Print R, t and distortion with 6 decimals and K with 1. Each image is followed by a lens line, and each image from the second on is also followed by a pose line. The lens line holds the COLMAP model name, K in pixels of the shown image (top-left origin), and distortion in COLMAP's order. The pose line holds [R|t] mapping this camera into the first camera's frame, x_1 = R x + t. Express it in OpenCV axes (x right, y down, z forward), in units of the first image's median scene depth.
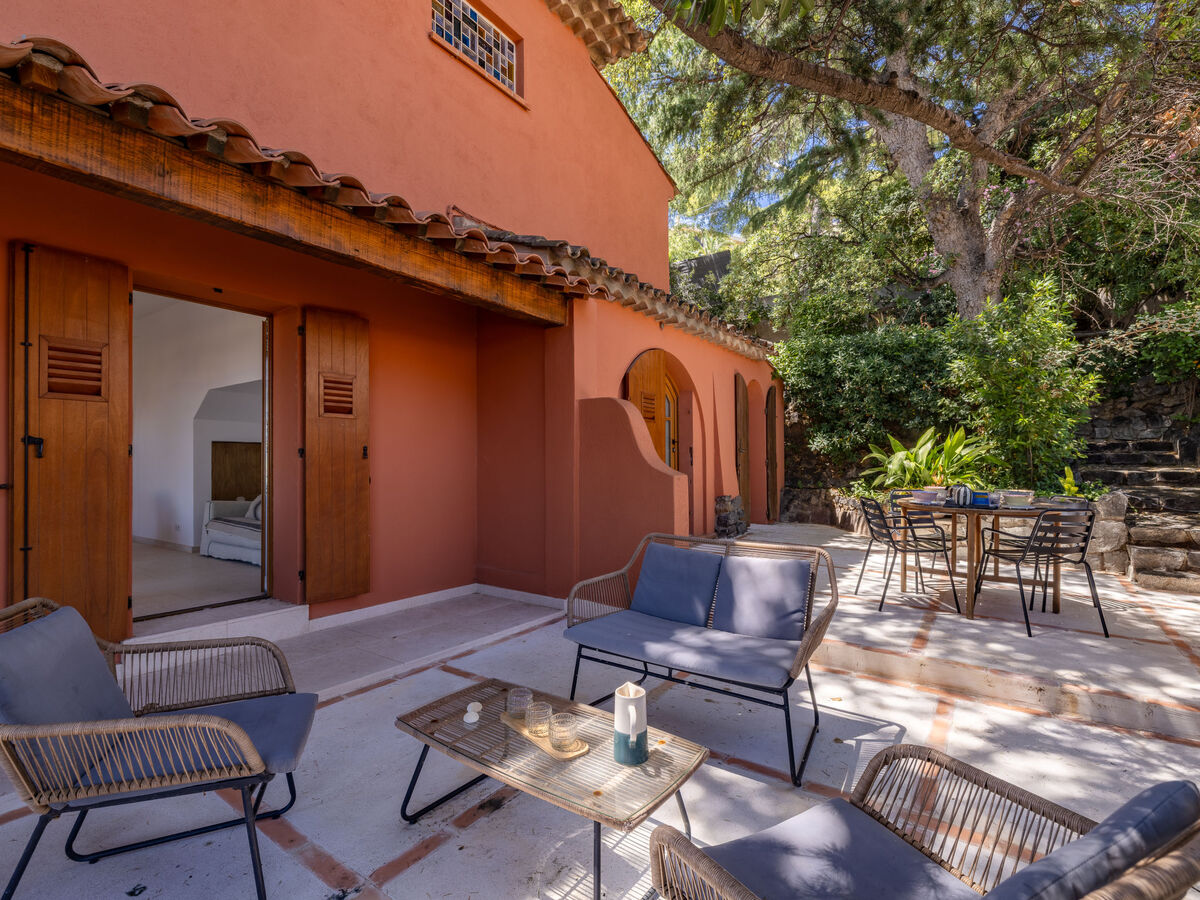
lens RADIAL K [[568.5, 0, 598.0], [0, 568.5, 461.8], [0, 0, 1]] dist [0.004079, 0.000445]
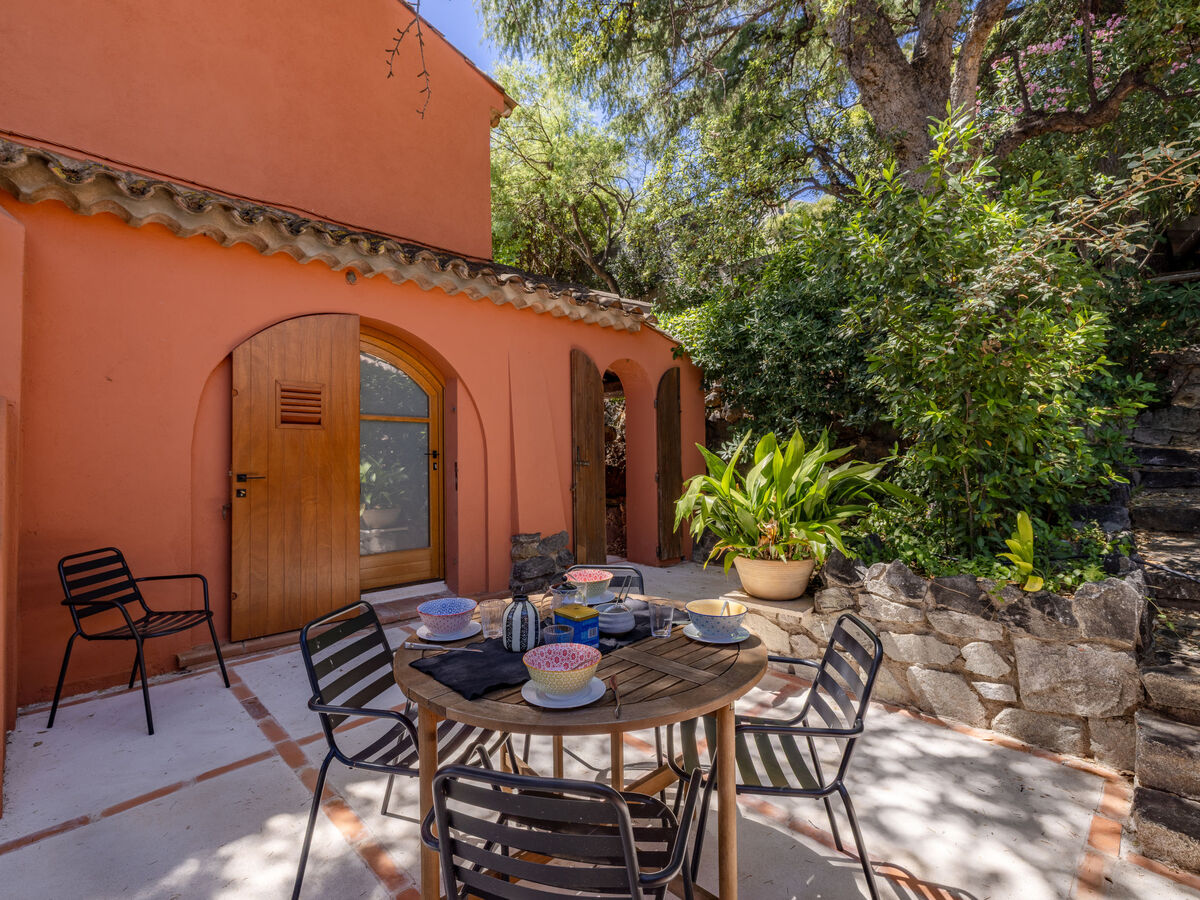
lens RADIAL K [[568.5, 0, 606.8], [0, 568.5, 449.7], [0, 0, 1]] dist [0.004079, 0.000445]
pose [[0.981079, -0.009919, -0.193356, 0.437888], [0.007973, 0.999909, -0.010840, -0.030330], [0.193446, 0.009094, 0.981069, 0.358351]]
